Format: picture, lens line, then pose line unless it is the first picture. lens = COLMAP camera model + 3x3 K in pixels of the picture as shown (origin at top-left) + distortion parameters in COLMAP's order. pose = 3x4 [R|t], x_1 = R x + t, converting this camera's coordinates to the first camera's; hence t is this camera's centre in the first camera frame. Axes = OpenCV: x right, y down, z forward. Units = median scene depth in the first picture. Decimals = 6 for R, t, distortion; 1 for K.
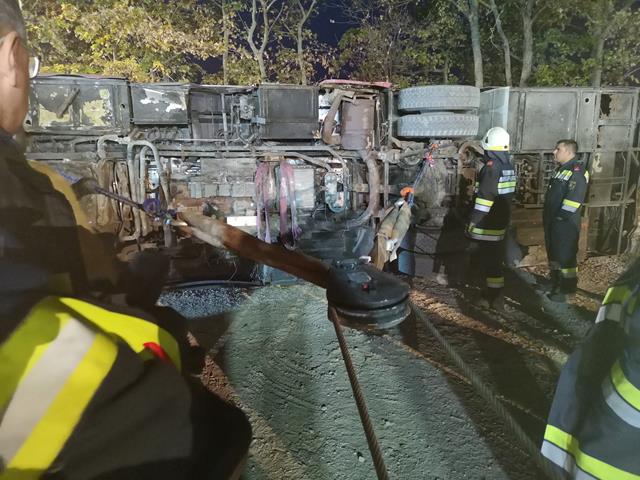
lens RADIAL K [[520.2, 0, 320.0], [0, 520.2, 240.0], [0, 0, 1]] dist [0.108839, -0.091591]
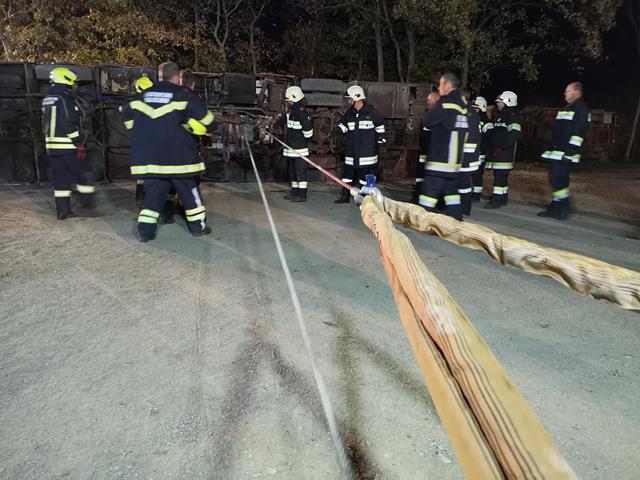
lens RADIAL K [[520.2, 0, 320.0], [0, 520.2, 240.0], [0, 0, 1]] dist [0.108839, -0.091591]
pose [[0.996647, 0.015508, 0.080336, 0.078627], [-0.018864, 0.998973, 0.041186, 0.205106], [-0.079614, -0.042564, 0.995917, -0.883587]]
